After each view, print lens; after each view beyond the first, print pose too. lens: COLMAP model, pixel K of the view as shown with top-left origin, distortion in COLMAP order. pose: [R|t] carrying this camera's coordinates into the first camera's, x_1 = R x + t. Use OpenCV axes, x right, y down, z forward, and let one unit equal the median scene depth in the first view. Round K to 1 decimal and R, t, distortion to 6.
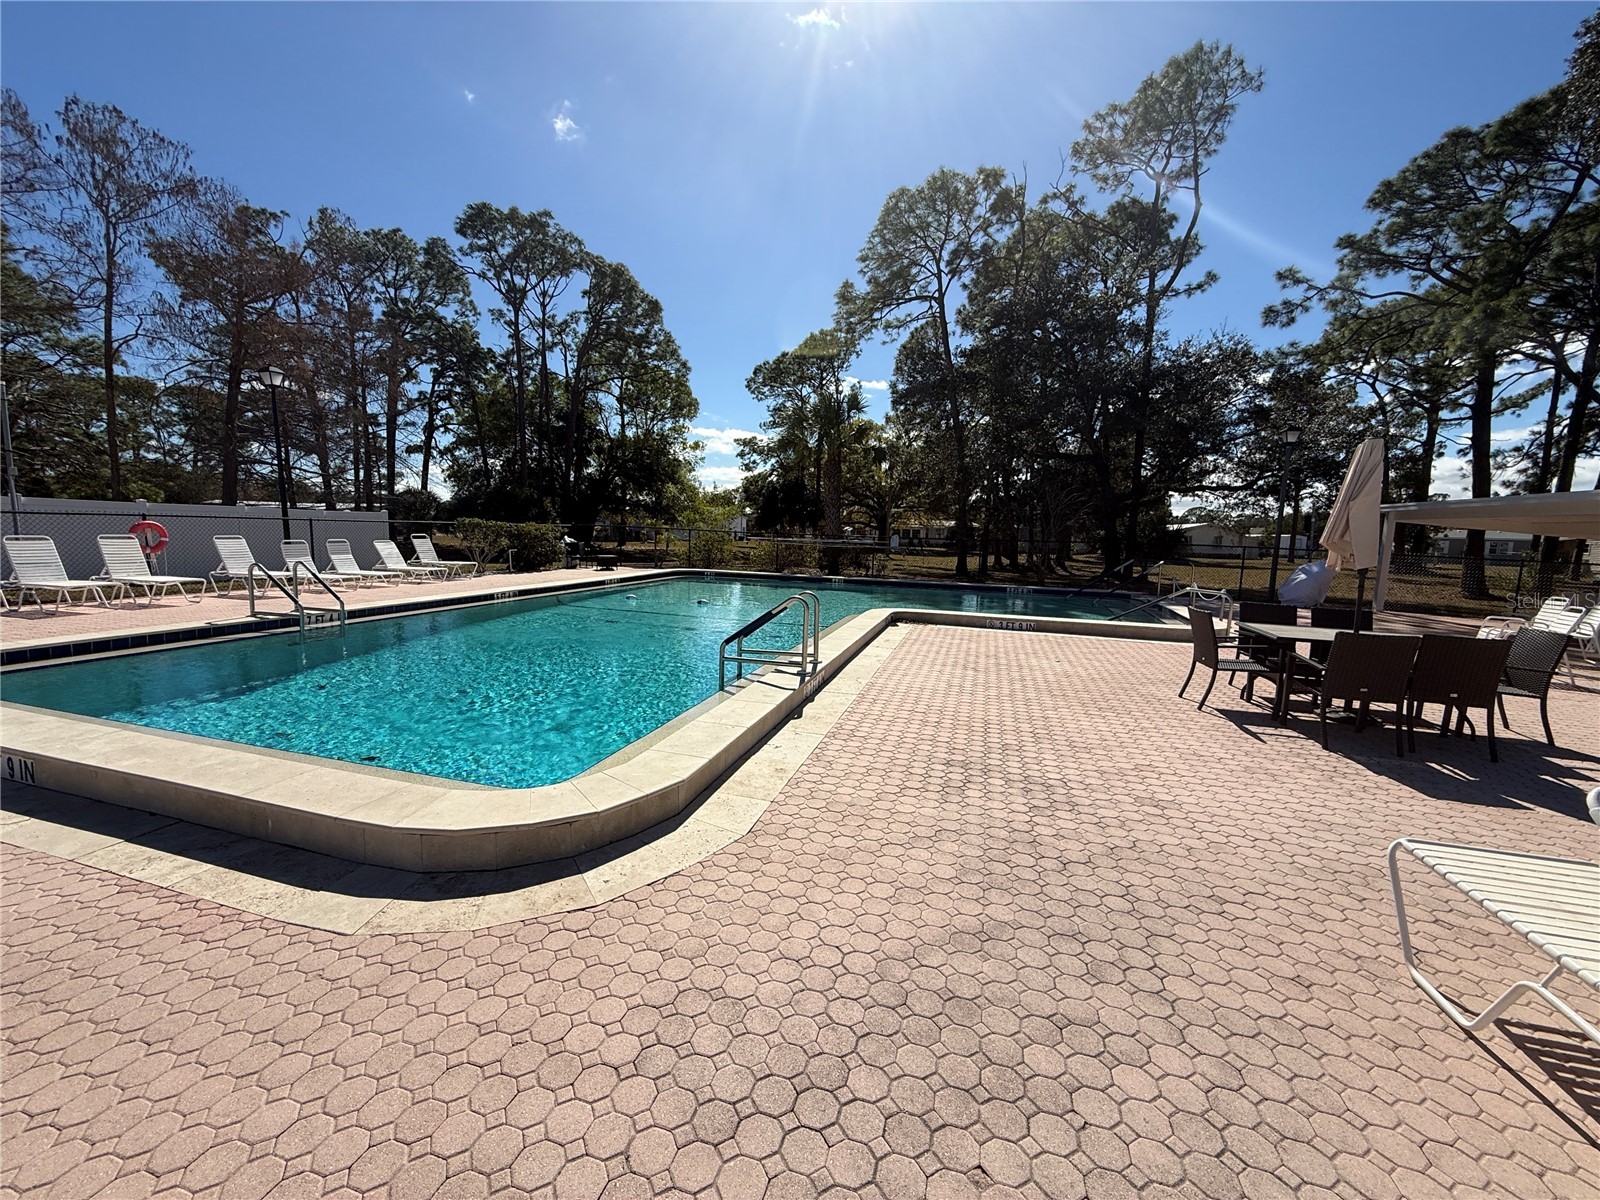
lens RADIAL K [[636.3, 0, 794.7], [0, 636.3, 600.1], [0, 0, 1]] dist [-0.001010, 0.000059]
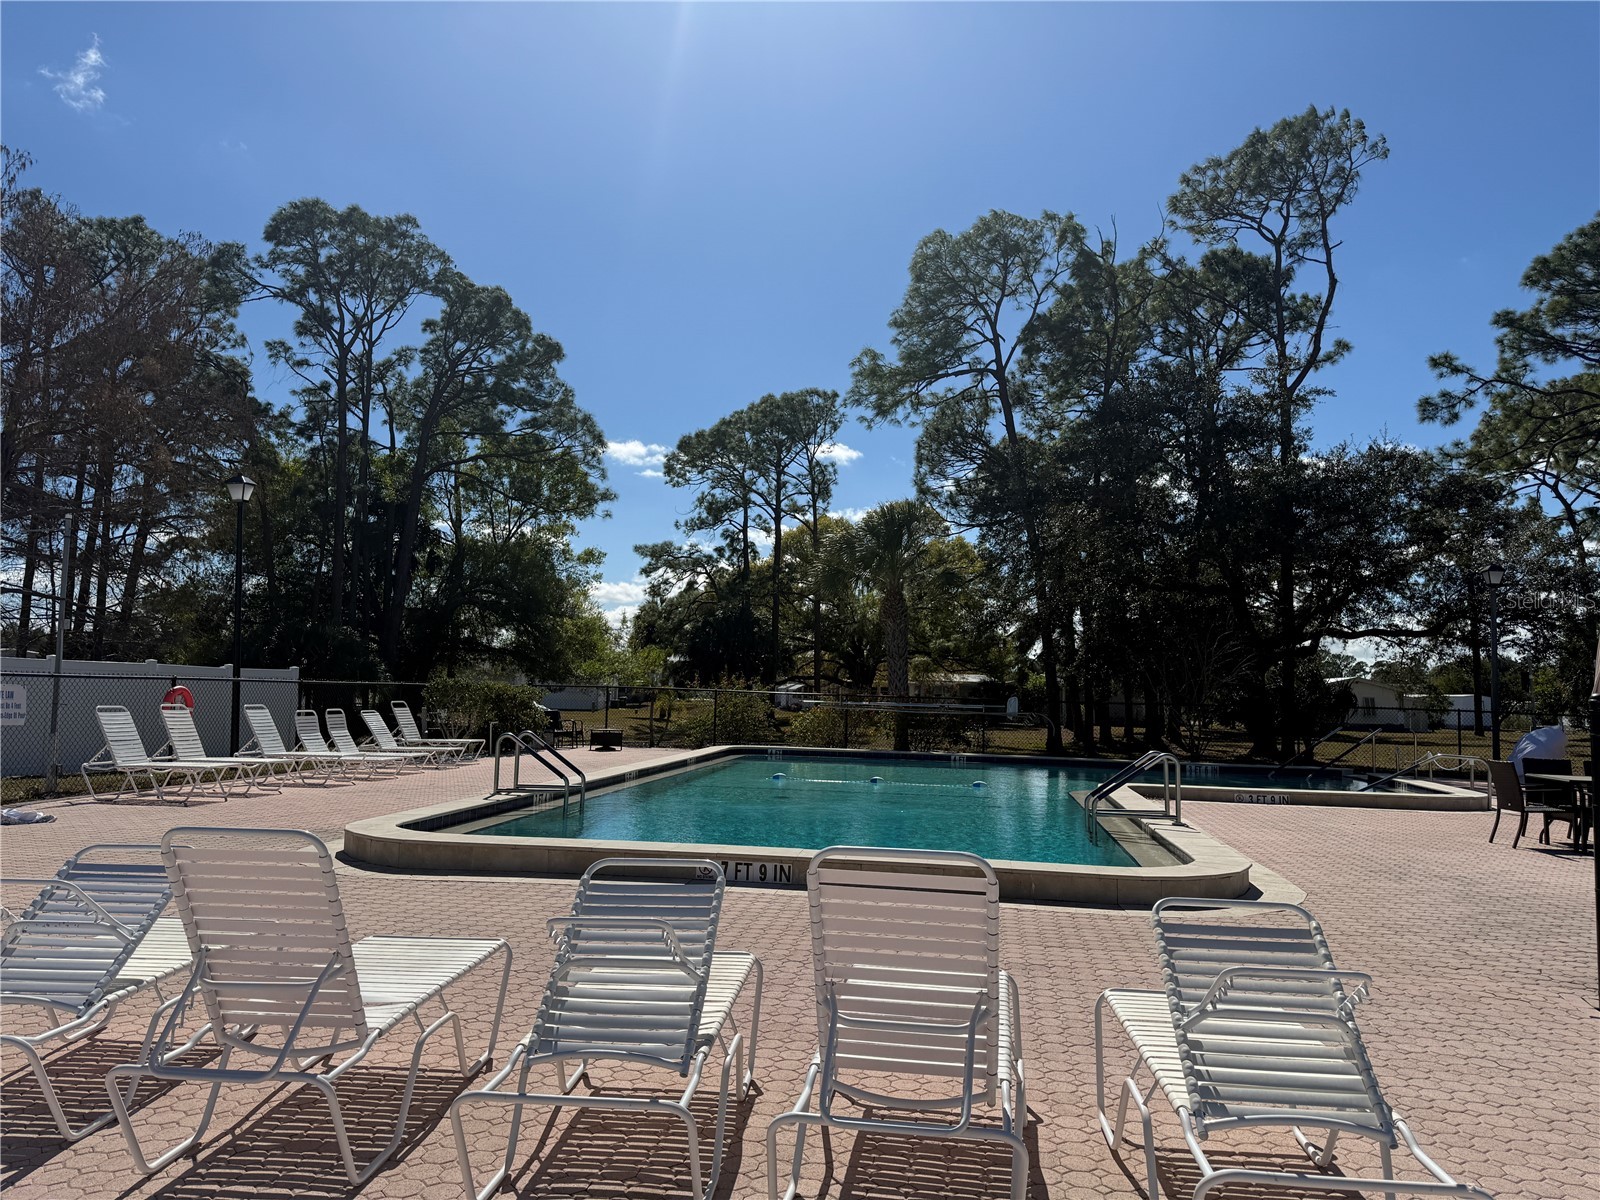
lens RADIAL K [[1132.4, 0, 800.0], [0, 1132.4, 600.0], [0, 0, 1]] dist [0.097726, -0.113157]
pose [[0.989372, 0.006964, 0.145240, -0.227730], [0.020218, 0.982562, -0.184833, 0.021504], [-0.143994, 0.185805, 0.971978, -0.226847]]
